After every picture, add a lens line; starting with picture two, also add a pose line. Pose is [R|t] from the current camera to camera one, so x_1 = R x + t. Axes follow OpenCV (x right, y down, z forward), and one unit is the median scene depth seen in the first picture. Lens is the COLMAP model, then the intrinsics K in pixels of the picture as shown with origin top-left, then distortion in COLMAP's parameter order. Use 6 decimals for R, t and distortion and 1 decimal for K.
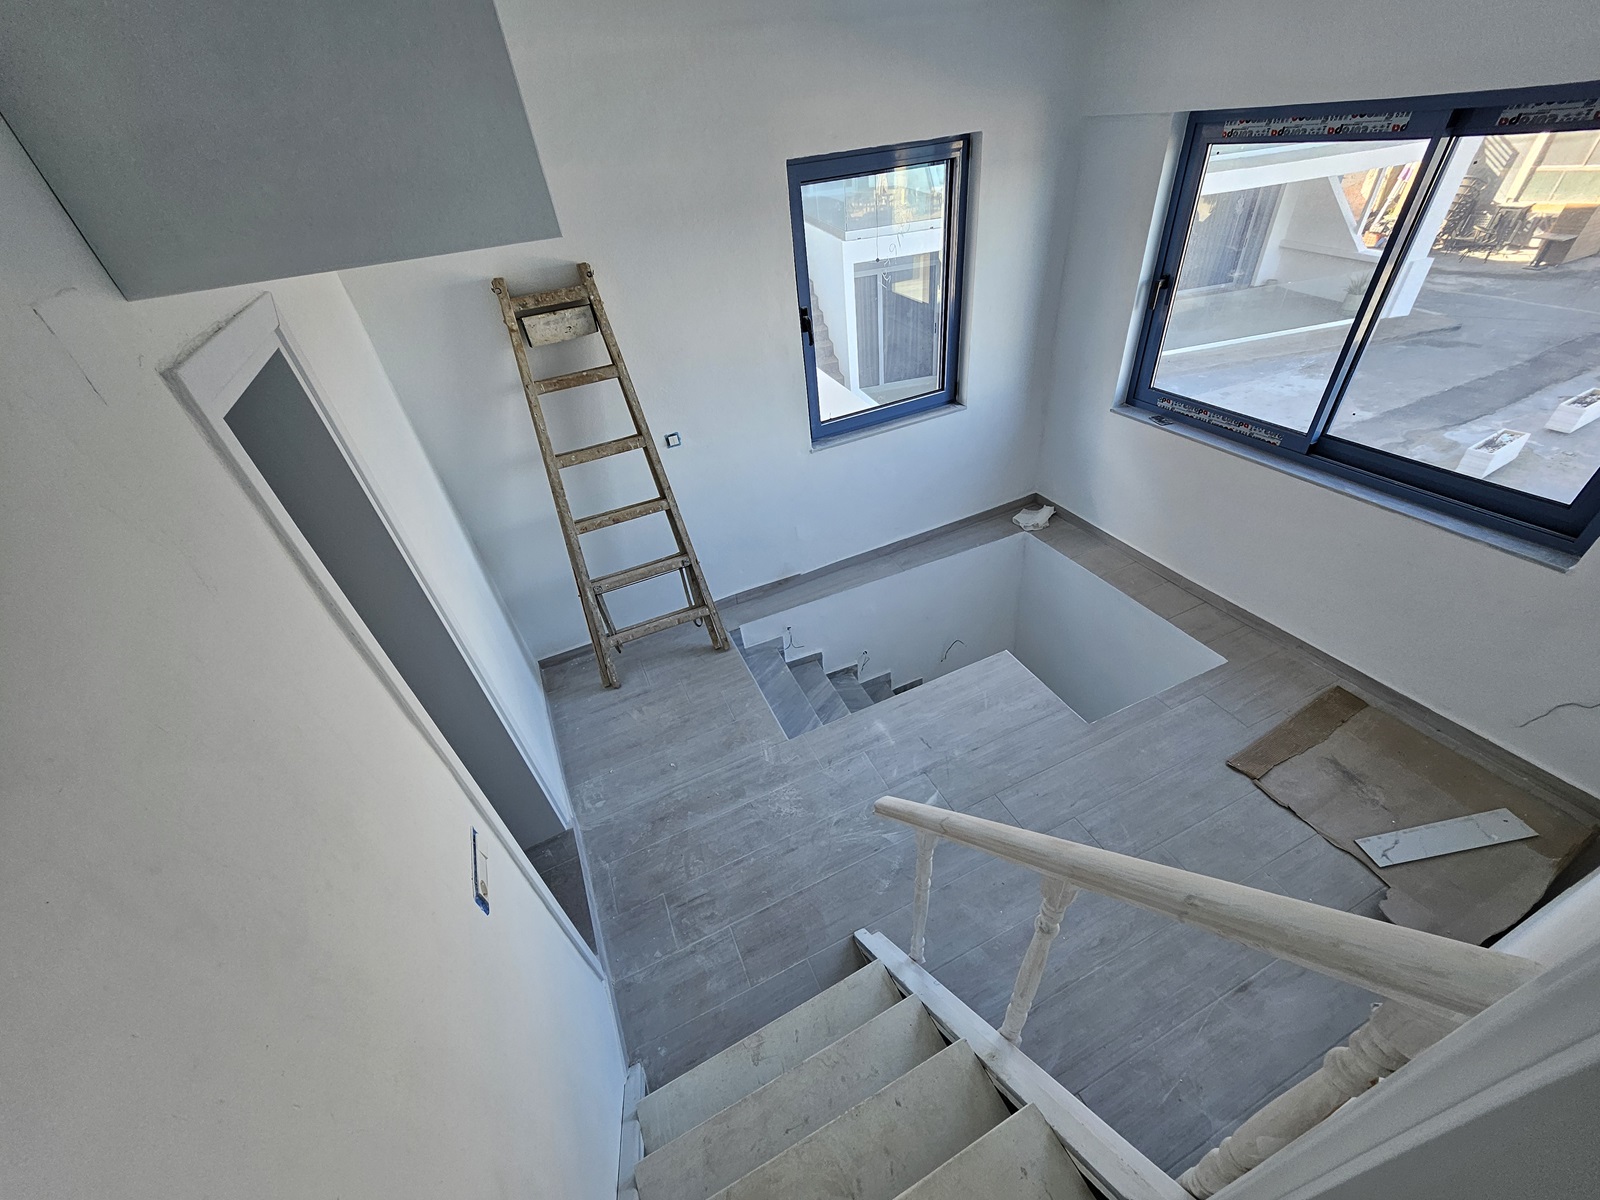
lens RADIAL K [[627.4, 0, 805.9], [0, 627.4, 601.8], [0, 0, 1]] dist [-0.001865, 0.000378]
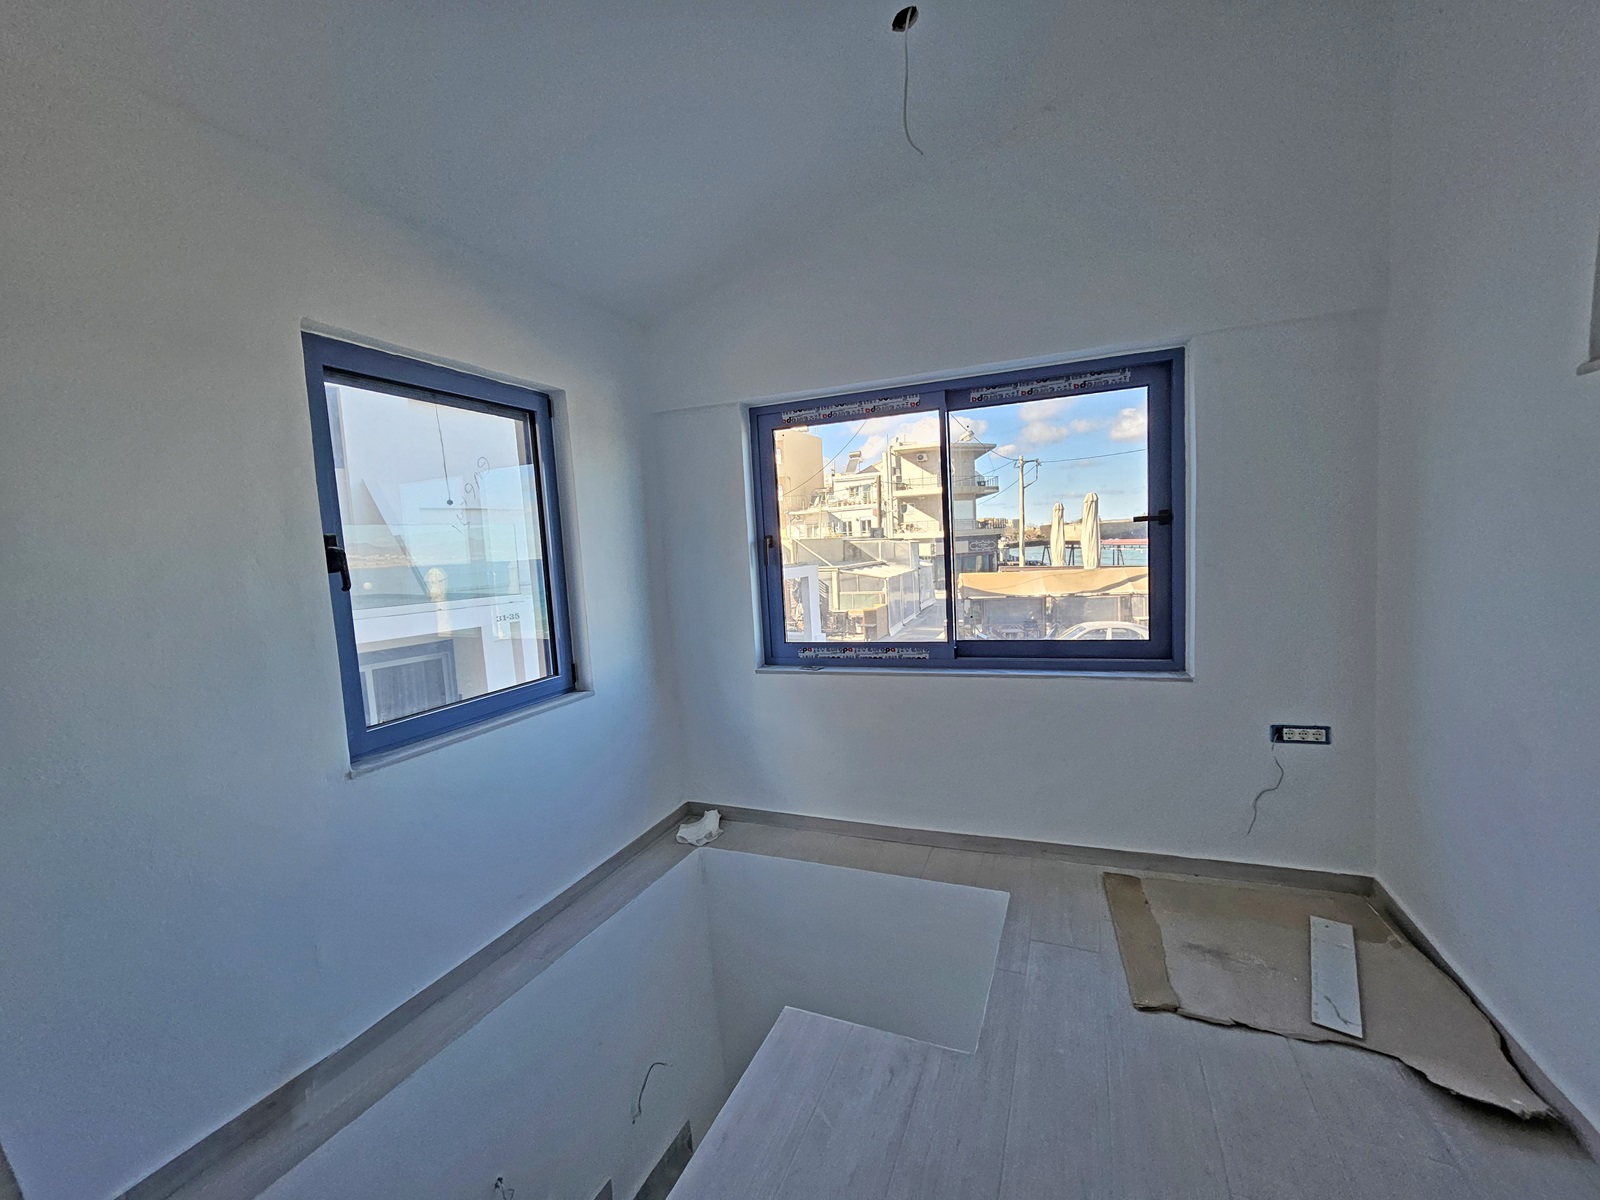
lens RADIAL K [[627.4, 0, 805.9], [0, 627.4, 601.8], [0, 0, 1]] dist [-0.001865, 0.000378]
pose [[0.737050, -0.004235, 0.675825, -0.074138], [0.403210, 0.805273, -0.434692, 0.035614], [-0.542382, 0.592890, 0.595234, 0.421107]]
